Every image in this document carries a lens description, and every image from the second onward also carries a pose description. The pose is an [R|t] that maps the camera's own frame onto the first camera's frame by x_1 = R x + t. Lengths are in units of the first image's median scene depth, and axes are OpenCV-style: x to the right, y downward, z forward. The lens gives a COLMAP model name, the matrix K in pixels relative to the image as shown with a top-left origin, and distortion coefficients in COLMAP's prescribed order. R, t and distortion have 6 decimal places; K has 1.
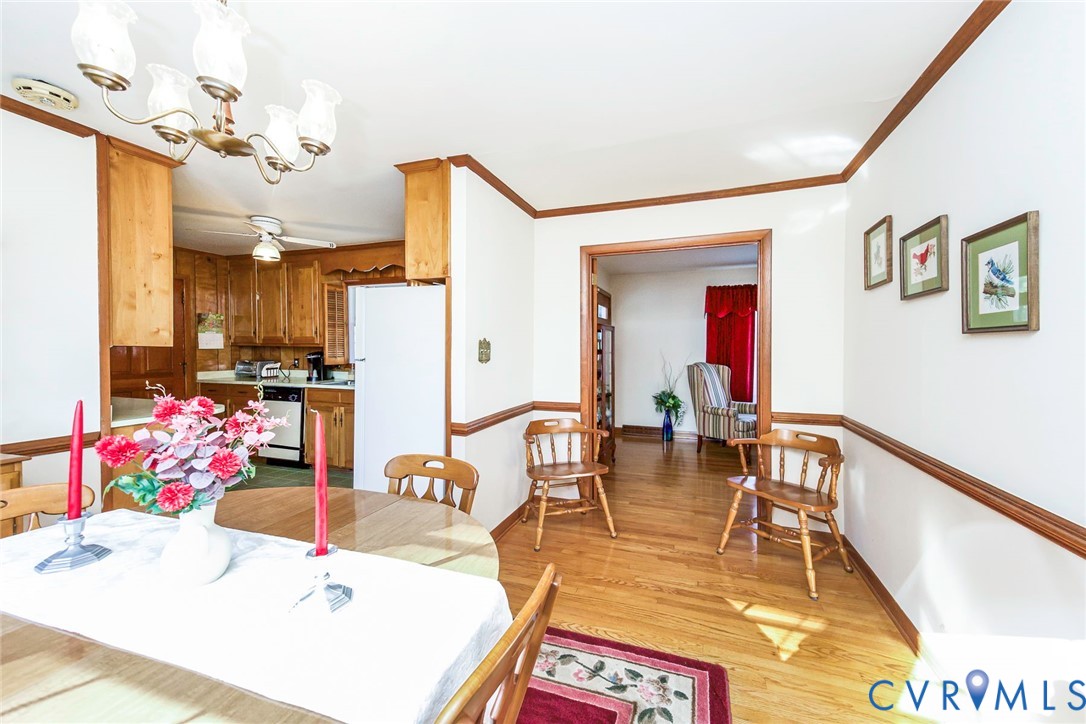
lens RADIAL K [[420.9, 0, 552.8], [0, 420.9, 355.5], [0, 0, 1]] dist [0.024190, -0.000168]
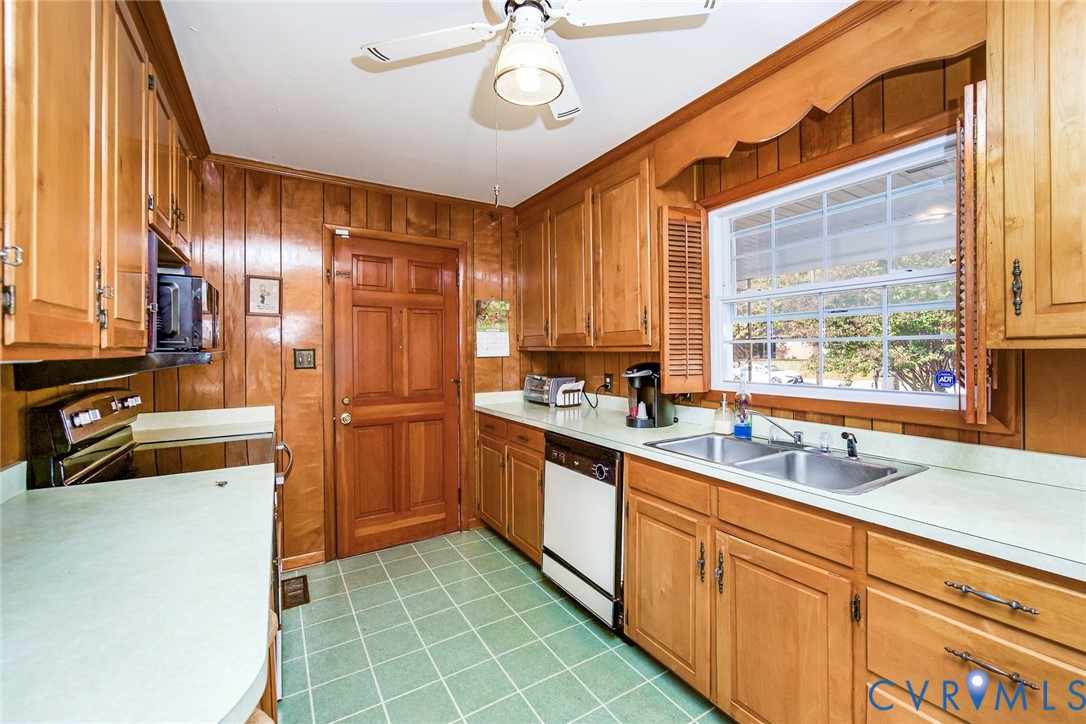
lens RADIAL K [[461.5, 0, 548.1], [0, 461.5, 353.0], [0, 0, 1]] dist [-0.001574, -0.000095]
pose [[0.778917, -0.004974, -0.627108, -0.323080], [-0.004822, 0.999891, -0.013920, -0.012225], [0.627109, 0.013867, 0.778808, 0.541910]]
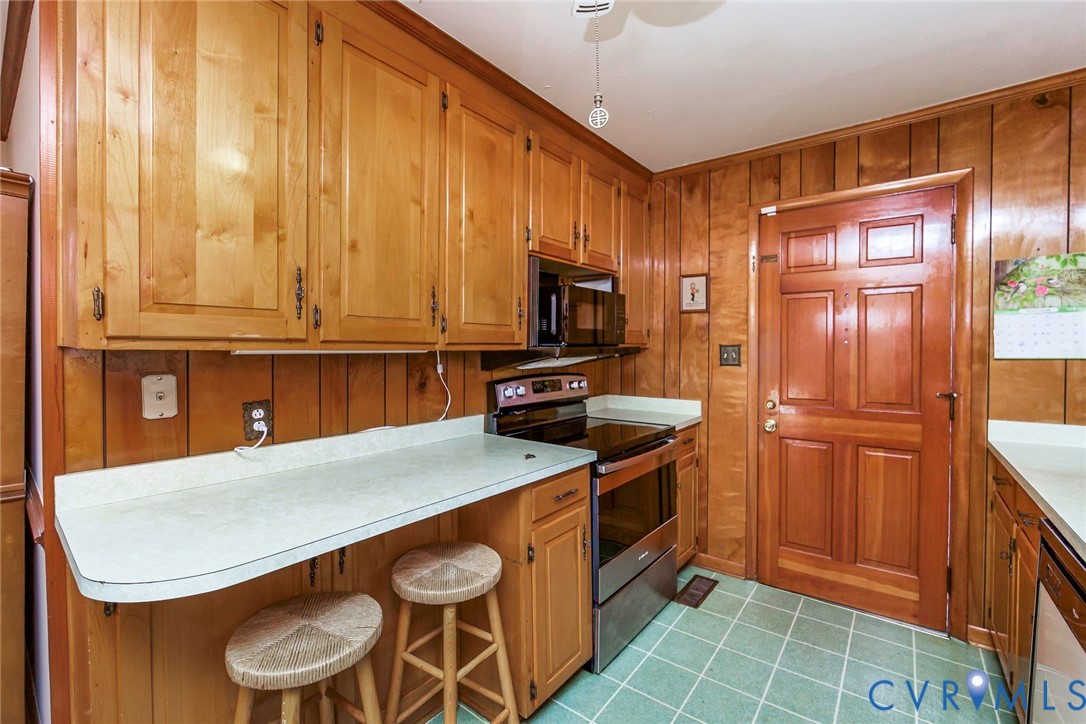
lens RADIAL K [[461.5, 0, 548.1], [0, 461.5, 353.0], [0, 0, 1]] dist [-0.001574, -0.000095]
pose [[-0.303832, 0.004692, -0.952714, -0.335504], [-0.022085, 0.999684, 0.011967, -0.015859], [0.952470, 0.024676, -0.303632, 0.759464]]
